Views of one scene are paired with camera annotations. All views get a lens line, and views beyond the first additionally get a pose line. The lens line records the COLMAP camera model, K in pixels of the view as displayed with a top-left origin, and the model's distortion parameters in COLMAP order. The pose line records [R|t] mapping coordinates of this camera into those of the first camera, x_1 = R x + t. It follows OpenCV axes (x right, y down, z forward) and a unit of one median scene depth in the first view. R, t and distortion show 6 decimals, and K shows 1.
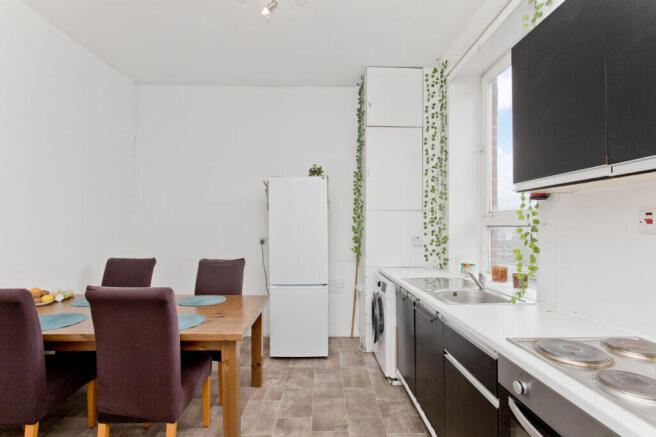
lens RADIAL K [[315.7, 0, 325.4], [0, 315.7, 221.5], [0, 0, 1]] dist [0.001327, -0.000069]
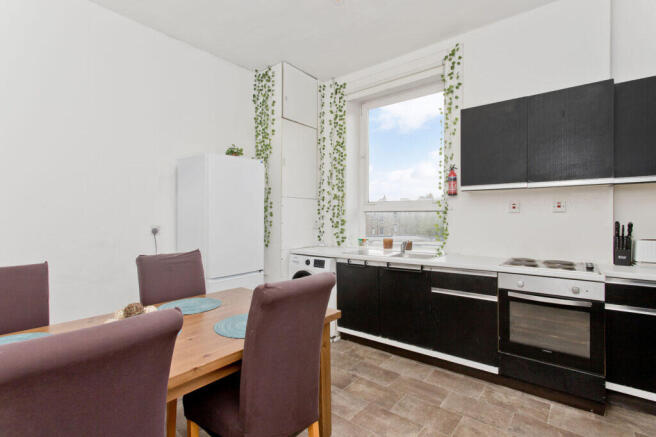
lens RADIAL K [[315.7, 0, 325.7], [0, 315.7, 218.3], [0, 0, 1]] dist [0.001327, -0.000069]
pose [[0.642339, -0.007934, 0.766379, -0.577989], [-0.007828, 0.999826, 0.016911, 0.017420], [-0.766380, -0.016862, 0.642166, 0.198575]]
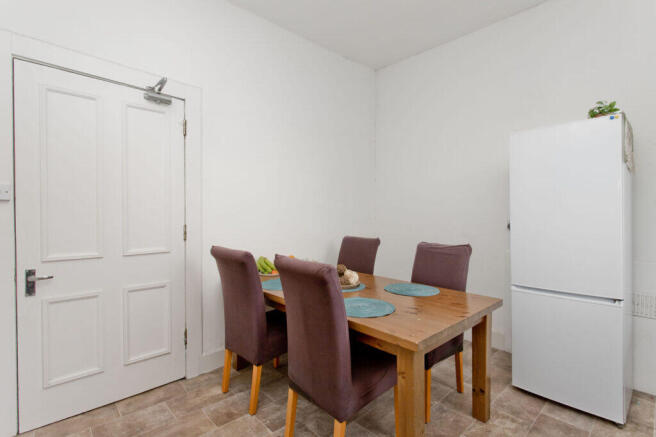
lens RADIAL K [[315.7, 0, 321.1], [0, 315.7, 218.5], [0, 0, 1]] dist [0.001327, -0.000069]
pose [[0.670890, 0.008597, -0.741507, 0.084129], [0.006458, 0.999827, 0.017436, 0.046126], [0.741529, -0.016486, 0.670718, 0.274093]]
